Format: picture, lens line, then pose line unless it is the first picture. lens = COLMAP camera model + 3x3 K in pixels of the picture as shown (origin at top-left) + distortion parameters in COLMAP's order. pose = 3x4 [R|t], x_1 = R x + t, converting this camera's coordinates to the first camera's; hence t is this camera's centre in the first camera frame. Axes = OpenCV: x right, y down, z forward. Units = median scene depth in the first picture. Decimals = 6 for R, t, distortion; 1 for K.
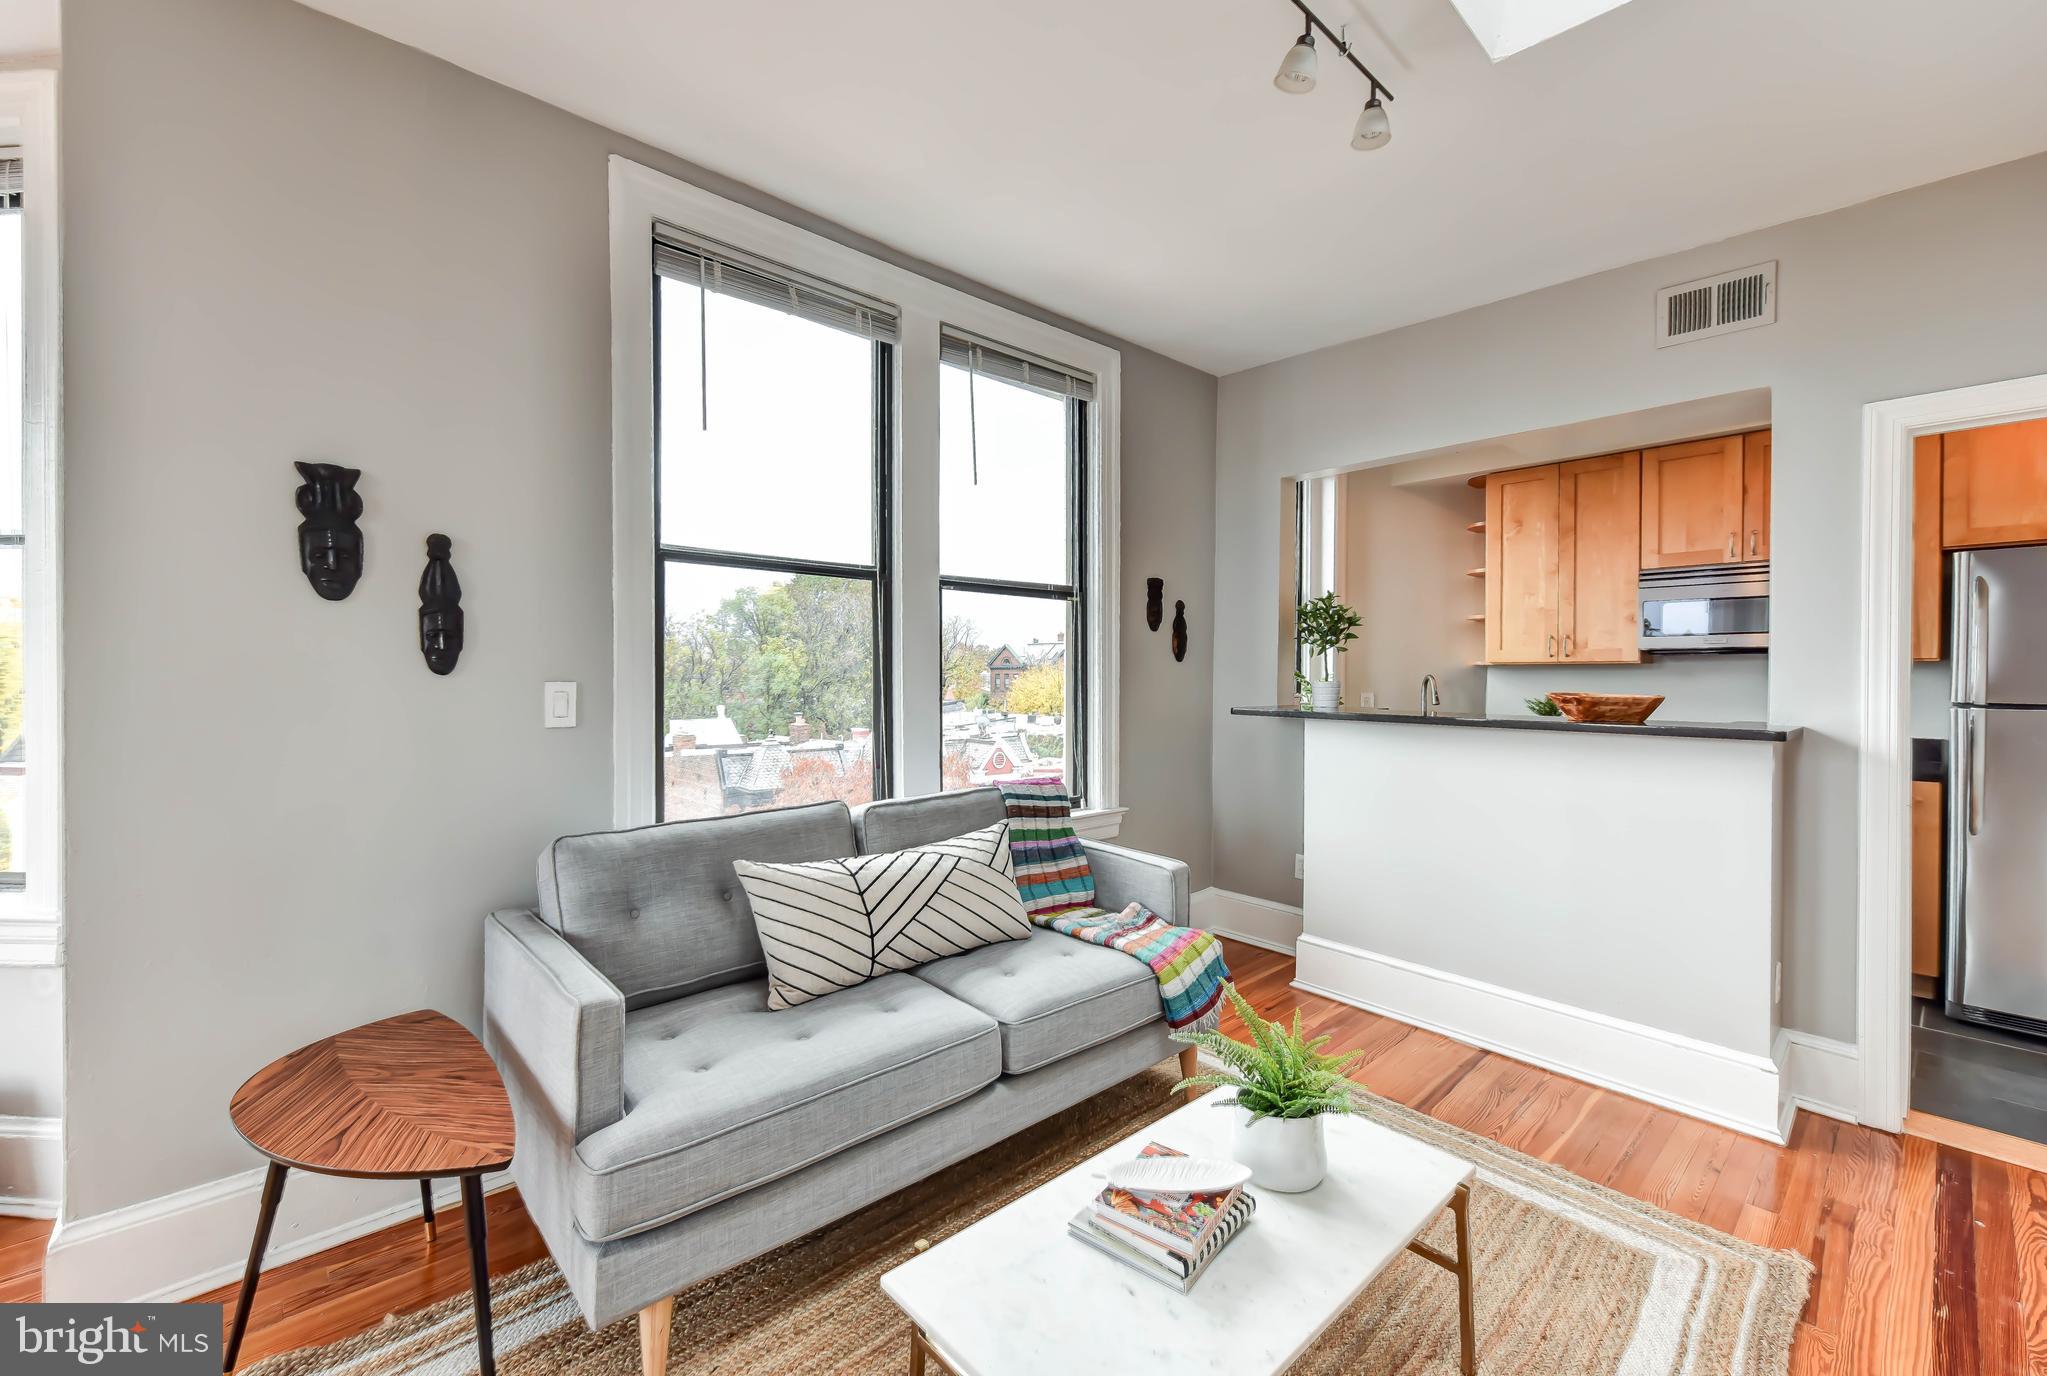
lens RADIAL K [[815.4, 0, 1019.0], [0, 815.4, 682.4], [0, 0, 1]] dist [-0.000405, -0.000119]
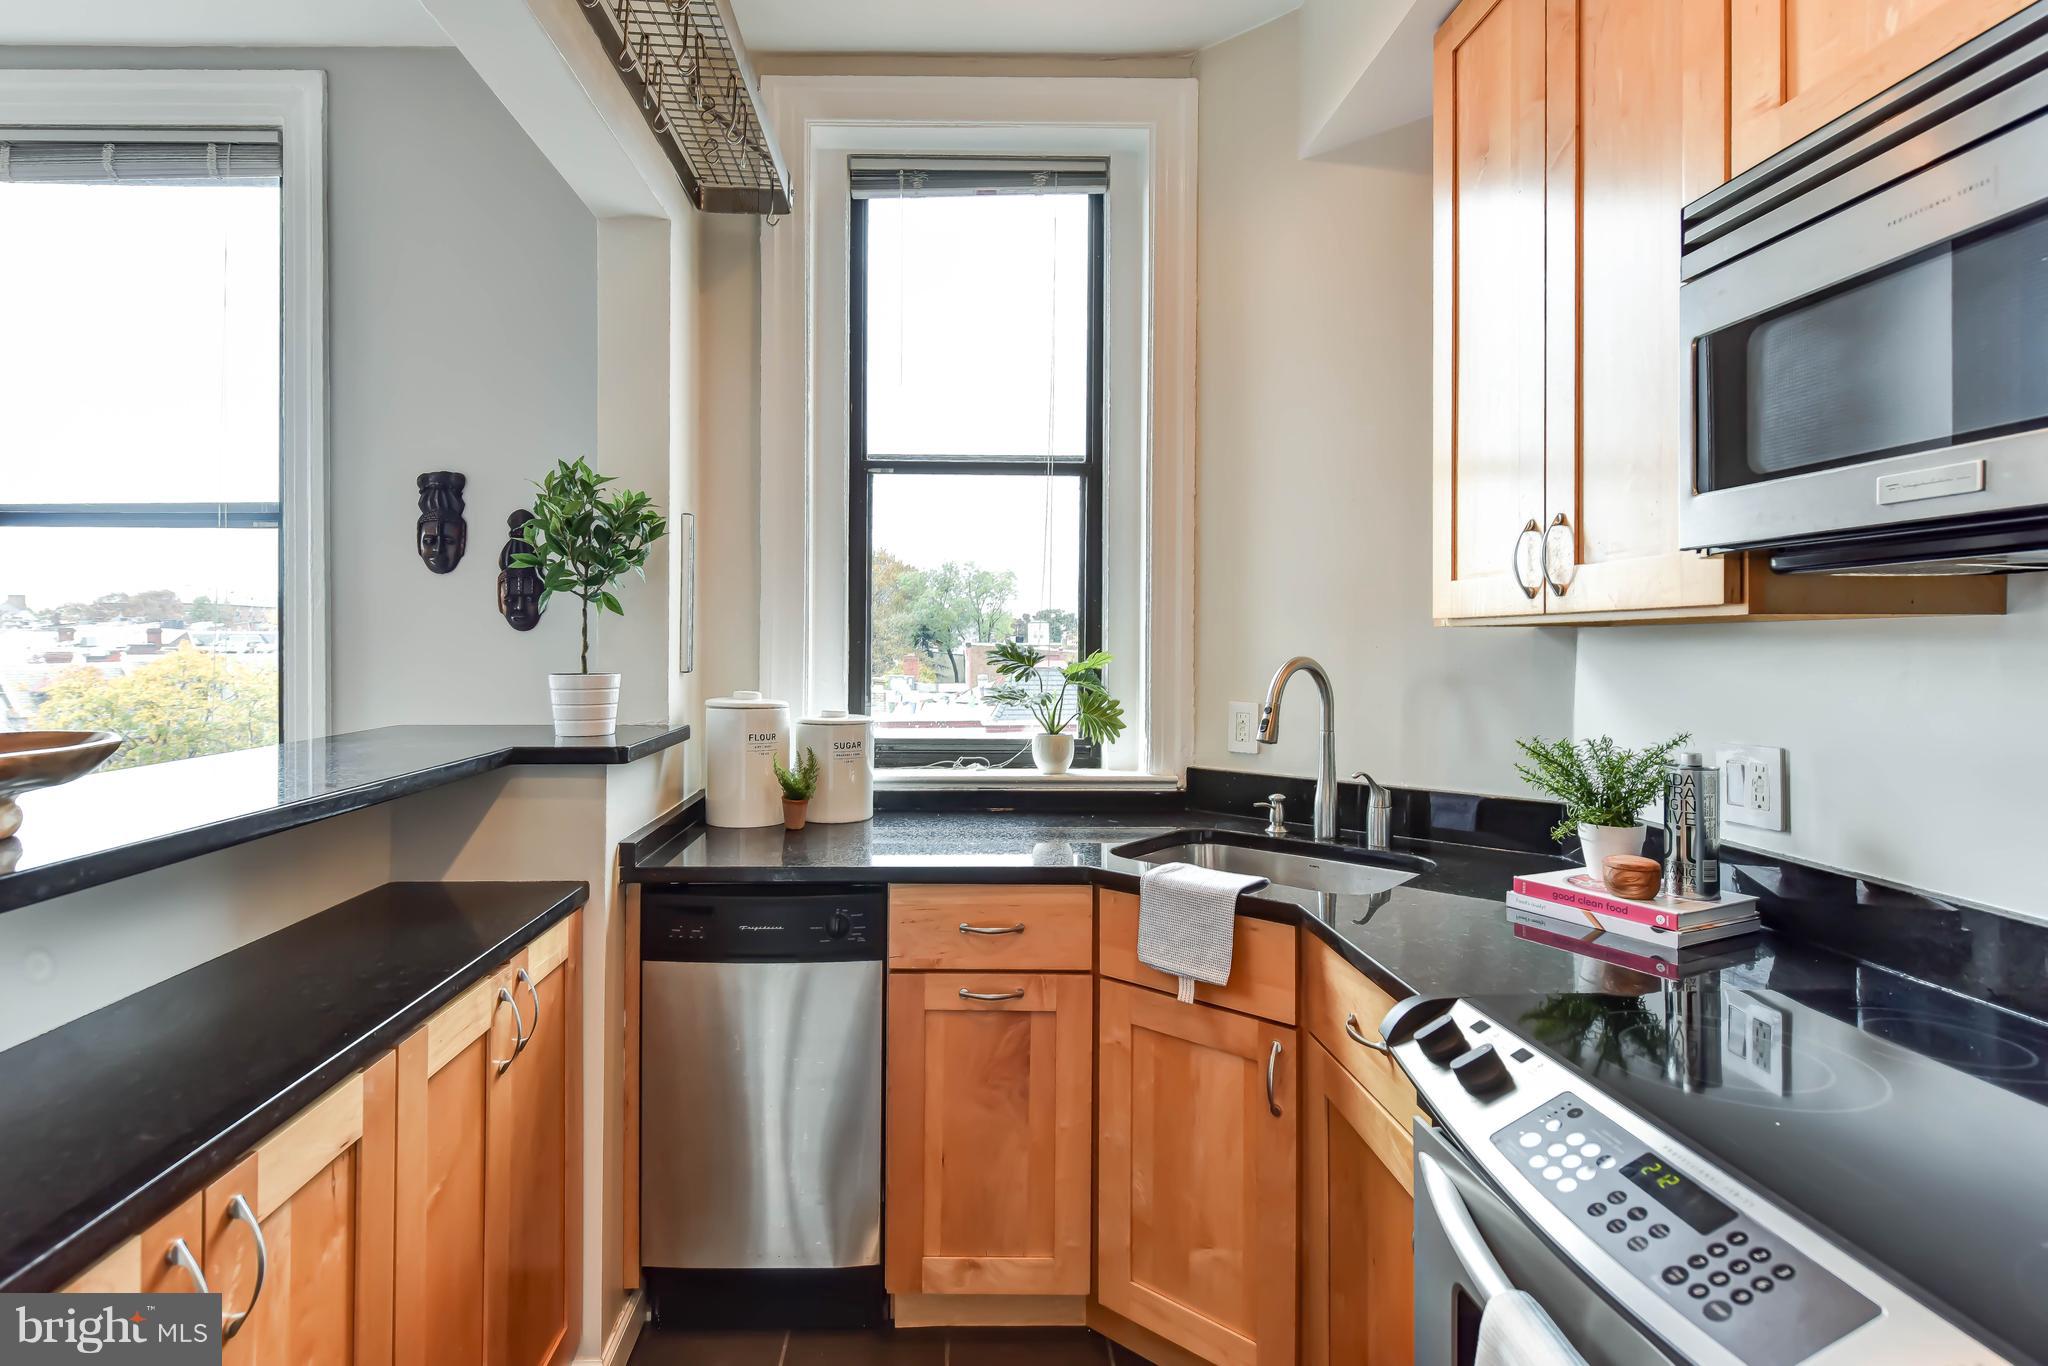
lens RADIAL K [[1022.9, 0, 971.1], [0, 1022.9, 645.0], [0, 0, 1]] dist [0.004036, -0.000386]
pose [[0.767821, -0.000137, -0.640665, 0.829917], [-0.006017, 0.999954, -0.007425, -0.012528], [0.640637, 0.009556, 0.767785, 0.686657]]
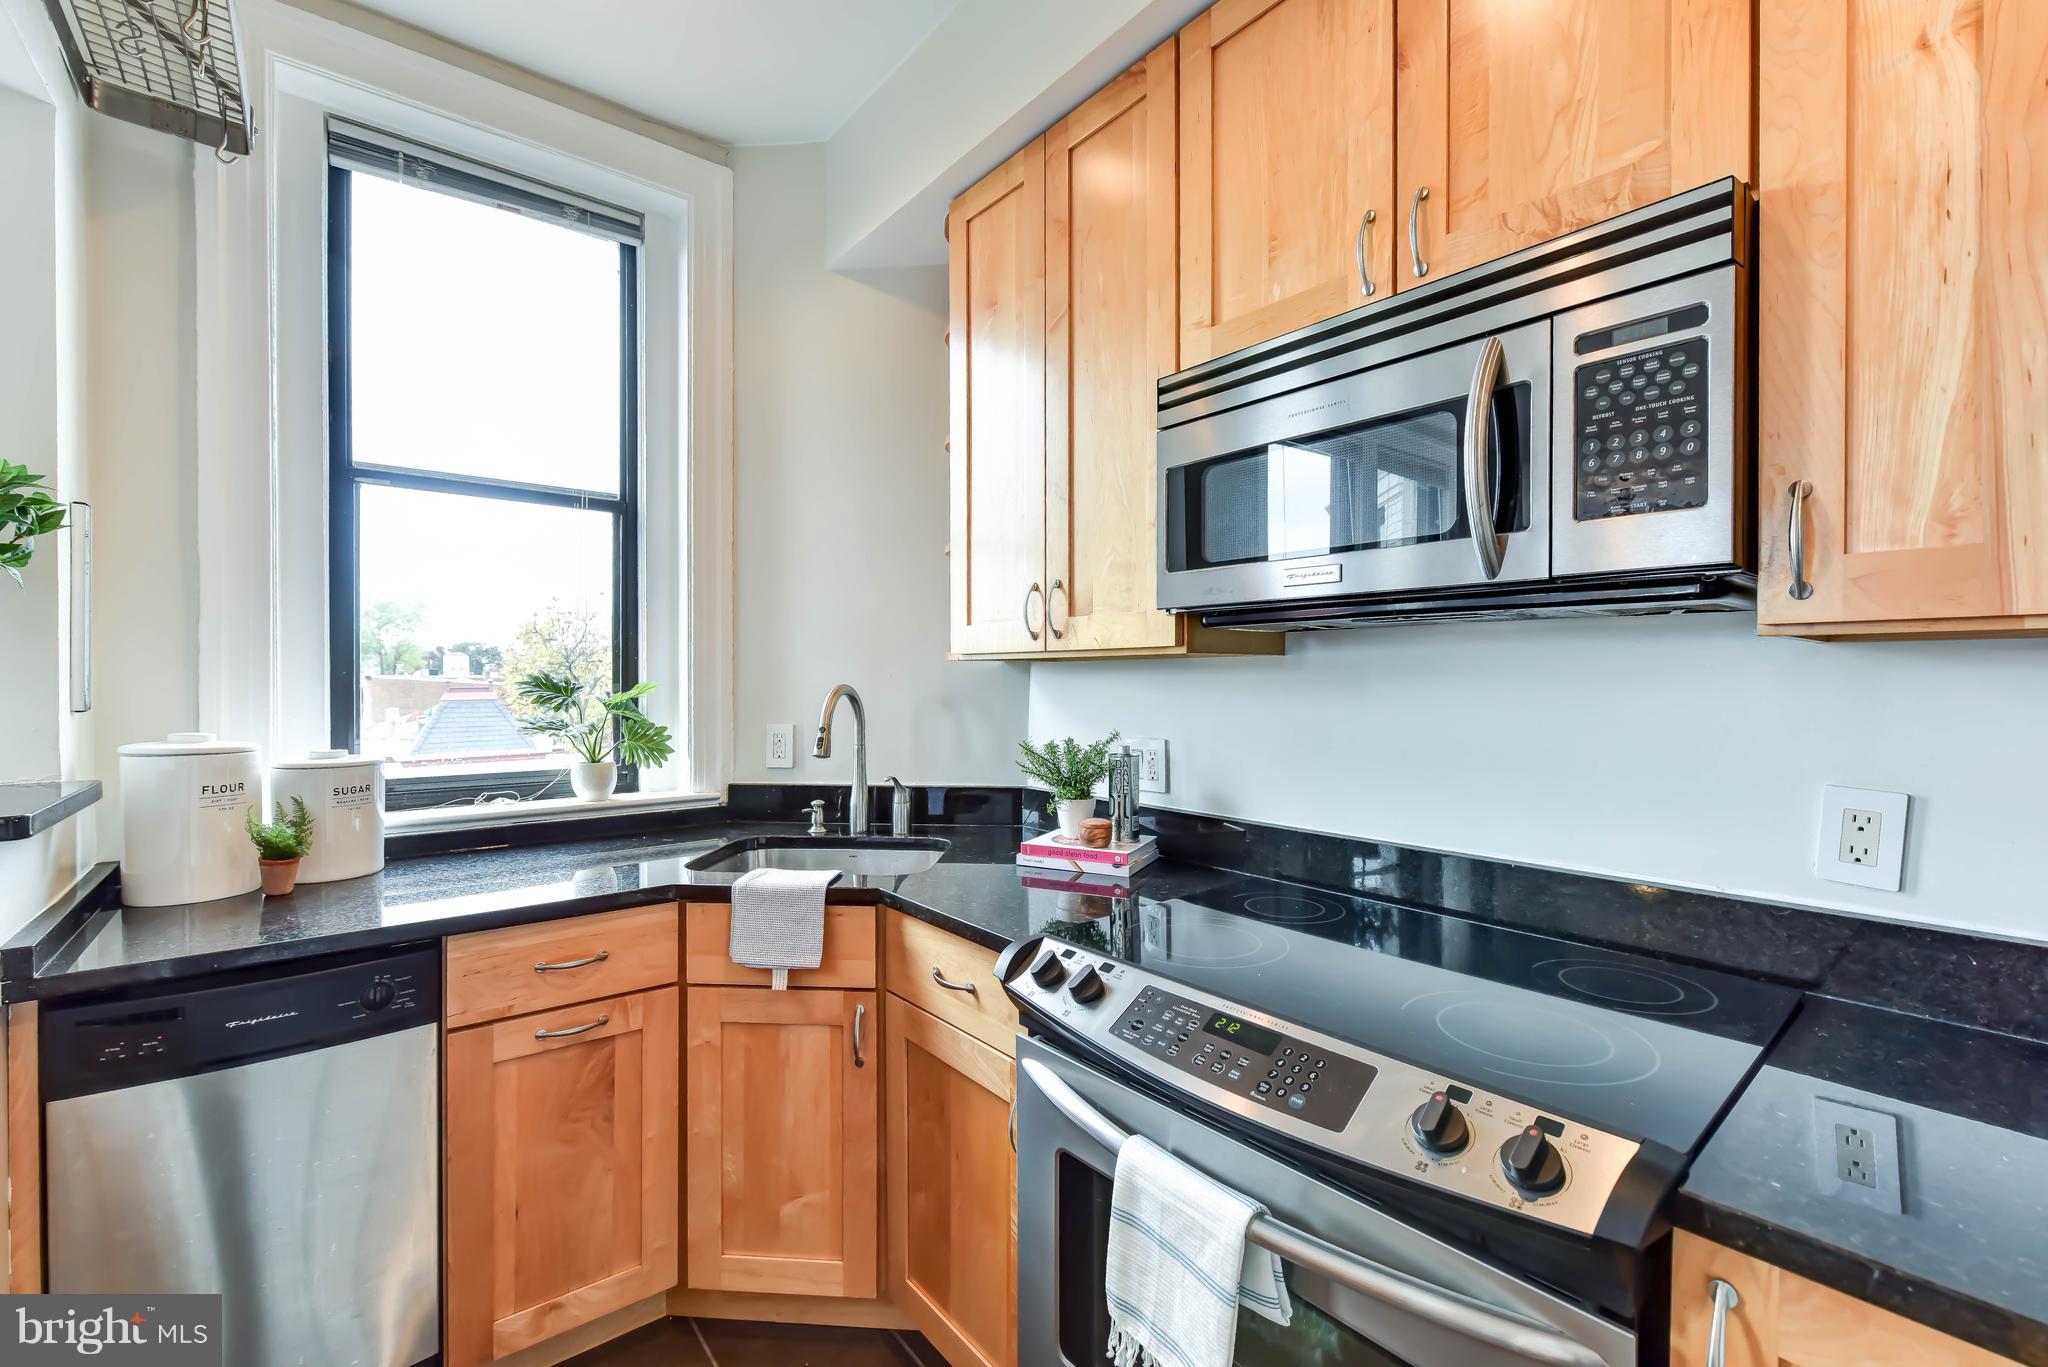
lens RADIAL K [[848.7, 0, 1029.0], [0, 848.7, 686.7], [0, 0, 1]] dist [0.001142, -0.001030]
pose [[0.999376, -0.002630, -0.035211, 0.754116], [0.002736, 0.999992, 0.002962, -0.011216], [0.035203, -0.003056, 0.999376, 0.677203]]
